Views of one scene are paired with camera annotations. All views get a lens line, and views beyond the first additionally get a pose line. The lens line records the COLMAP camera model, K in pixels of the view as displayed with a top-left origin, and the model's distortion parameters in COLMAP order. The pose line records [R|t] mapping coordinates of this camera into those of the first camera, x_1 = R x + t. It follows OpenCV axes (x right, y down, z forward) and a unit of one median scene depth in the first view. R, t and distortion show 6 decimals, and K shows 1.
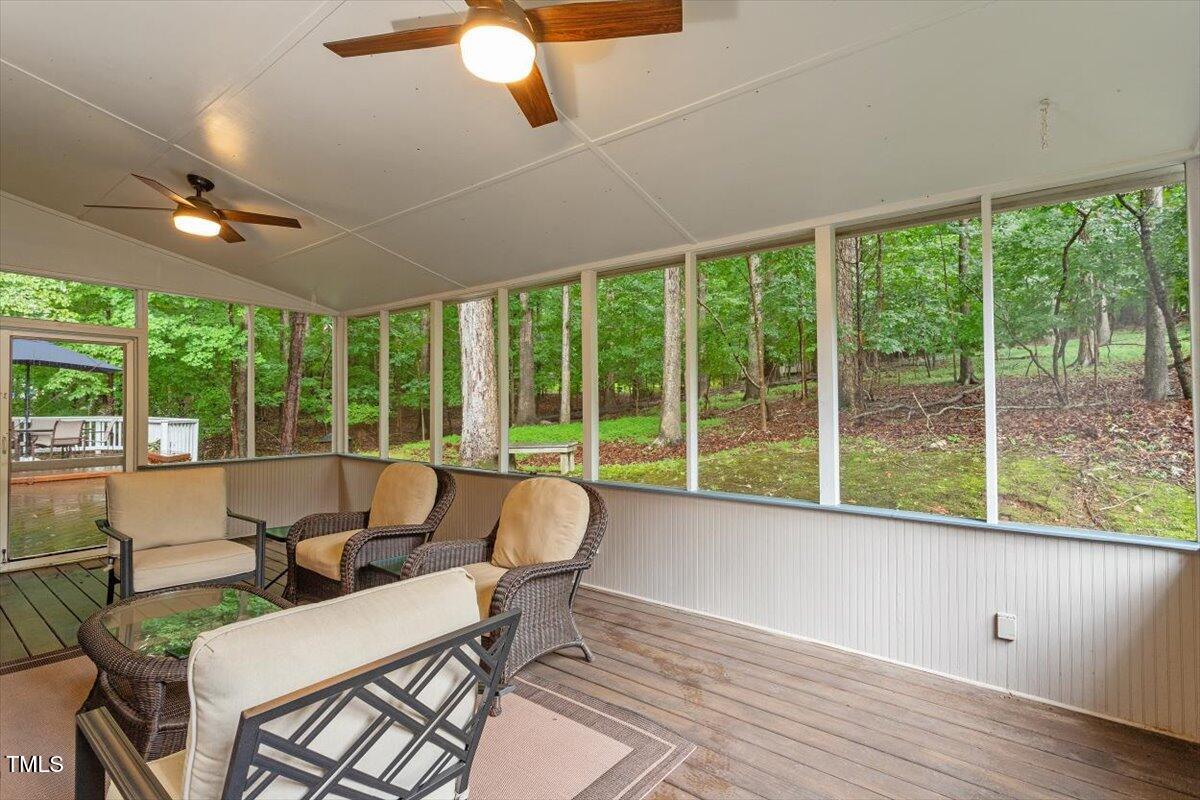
lens RADIAL K [[582.1, 0, 600.5], [0, 582.1, 403.9], [0, 0, 1]] dist [0.003939, -0.000074]
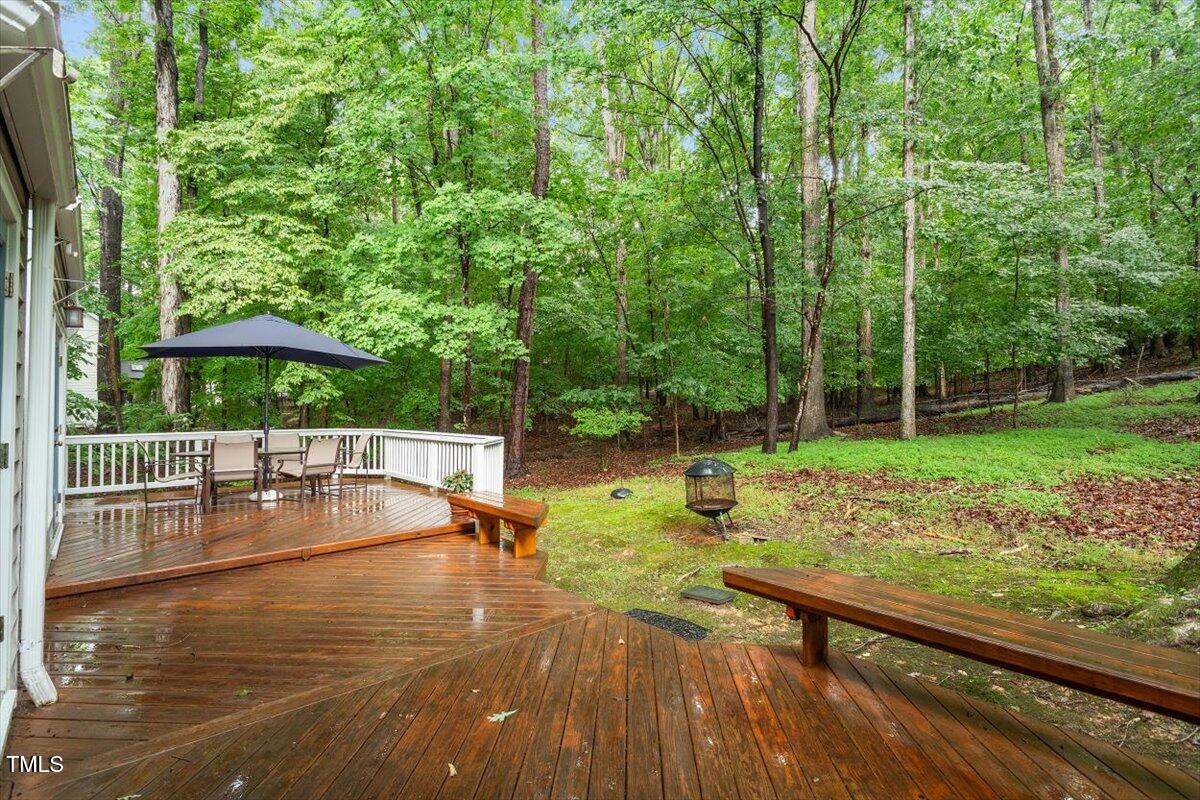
lens RADIAL K [[582.1, 0, 598.5], [0, 582.1, 403.4], [0, 0, 1]] dist [0.003939, -0.000074]
pose [[0.983119, -0.003362, -0.182938, -0.385201], [0.002430, 0.999983, -0.005318, -0.004877], [0.182953, 0.004783, 0.983110, 0.326002]]
